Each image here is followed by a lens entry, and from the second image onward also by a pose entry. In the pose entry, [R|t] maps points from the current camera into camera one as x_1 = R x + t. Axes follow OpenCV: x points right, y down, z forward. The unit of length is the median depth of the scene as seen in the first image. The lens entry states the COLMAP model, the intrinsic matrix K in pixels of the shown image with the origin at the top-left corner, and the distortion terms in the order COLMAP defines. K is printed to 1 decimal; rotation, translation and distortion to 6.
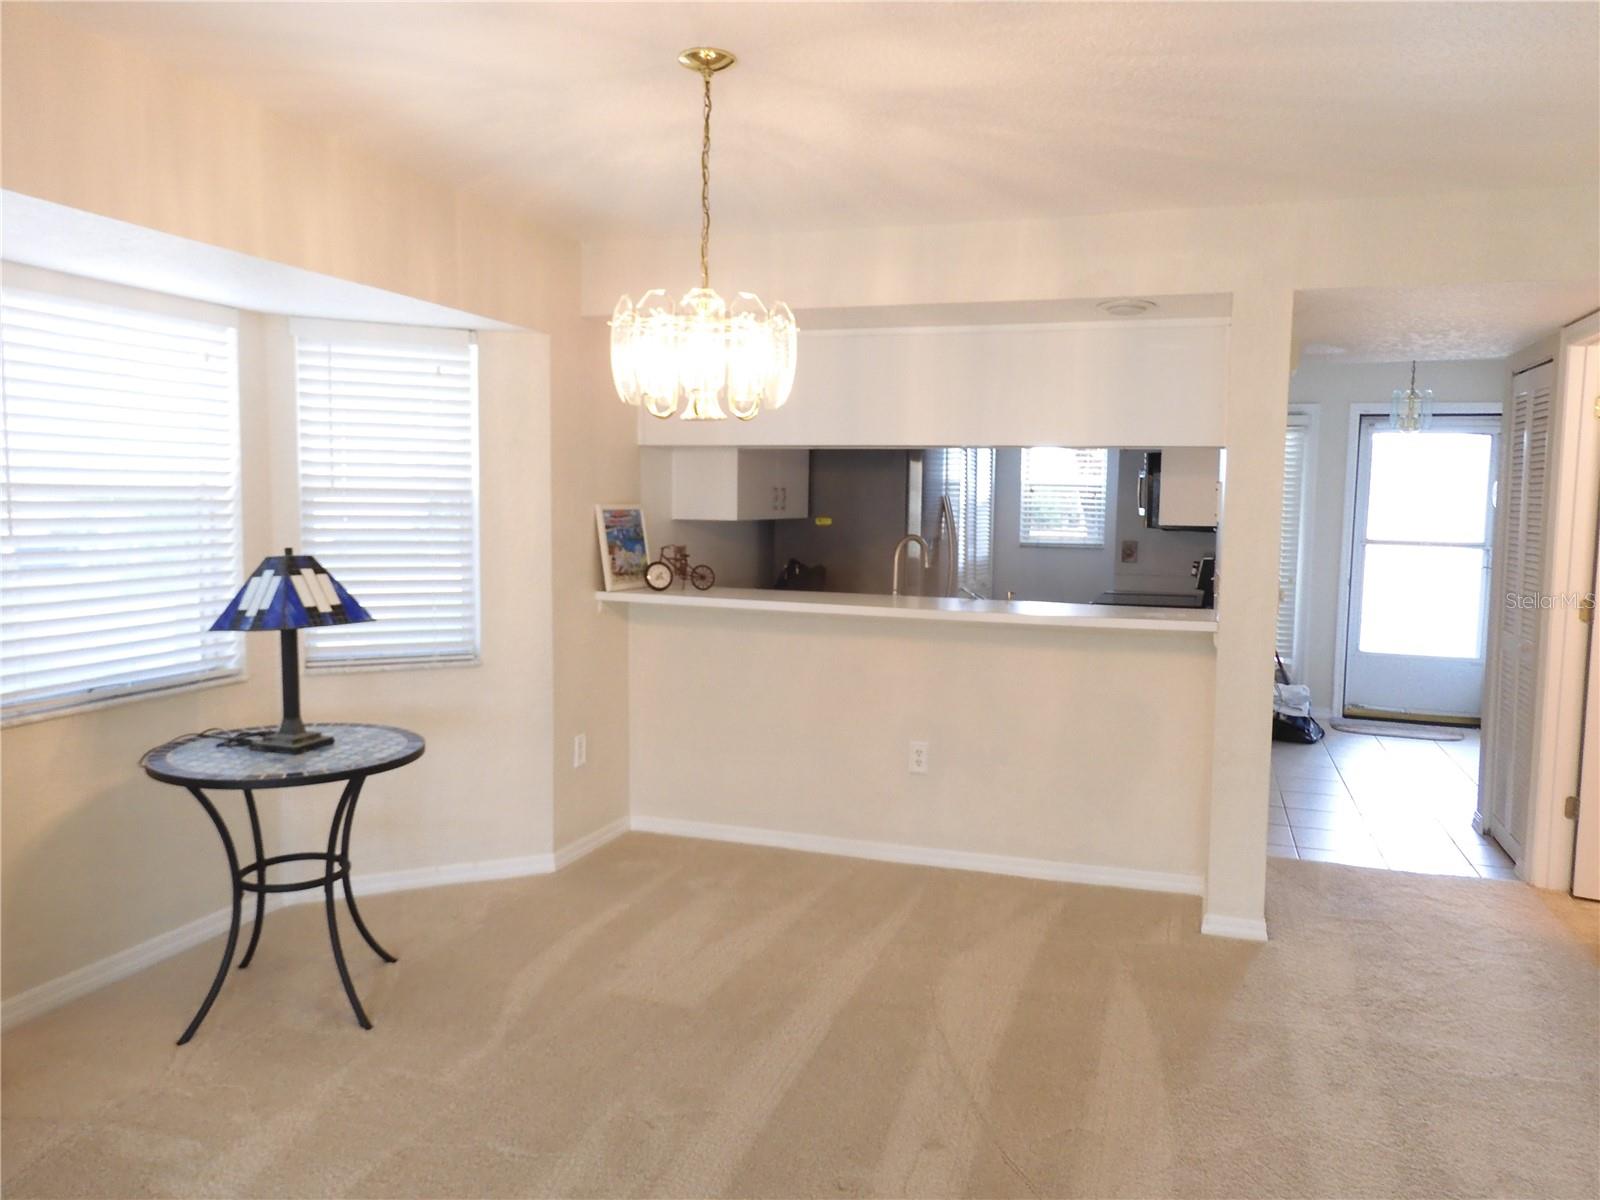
lens RADIAL K [[1163.5, 0, 800.0], [0, 1163.5, 600.0], [0, 0, 1]] dist [0.006939, 0.000141]
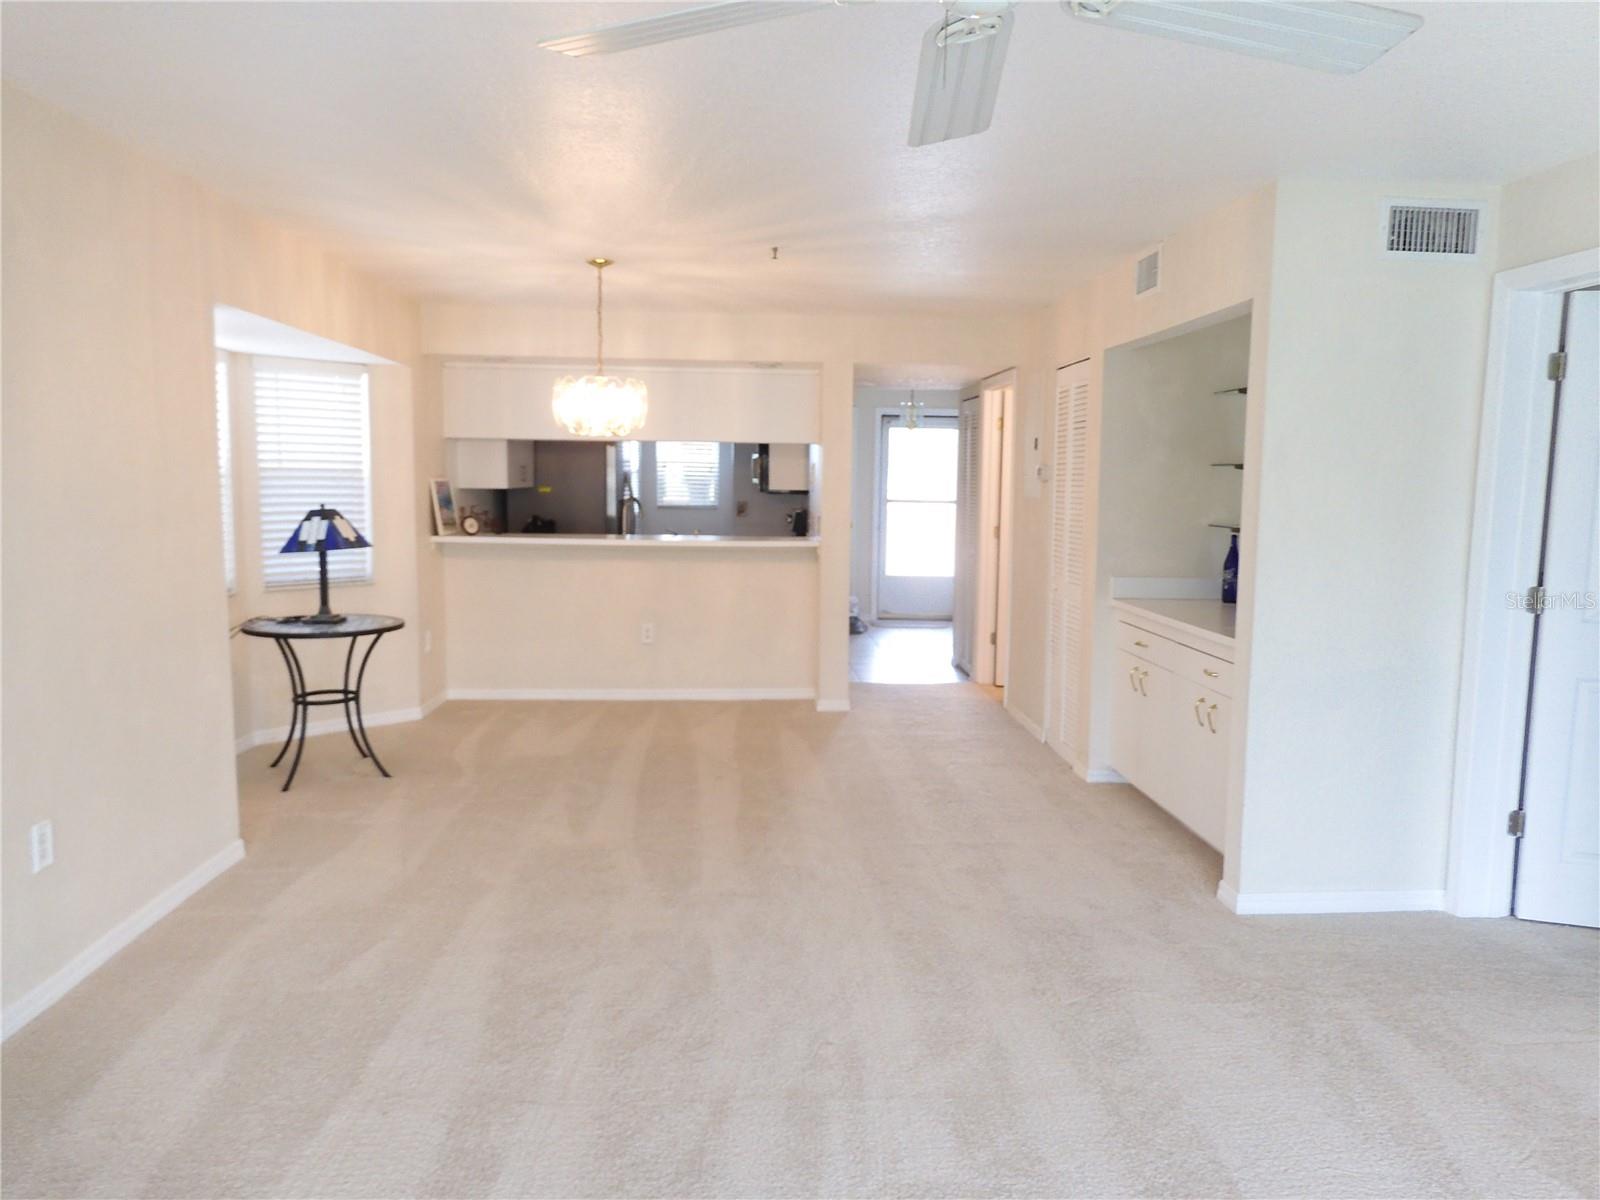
lens RADIAL K [[1163.5, 0, 800.0], [0, 1163.5, 600.0], [0, 0, 1]] dist [0.006939, 0.000141]
pose [[0.927903, -0.042509, 0.370389, -0.295306], [0.033606, 0.998971, 0.030461, 0.045868], [-0.371303, -0.015817, 0.928377, -0.577256]]
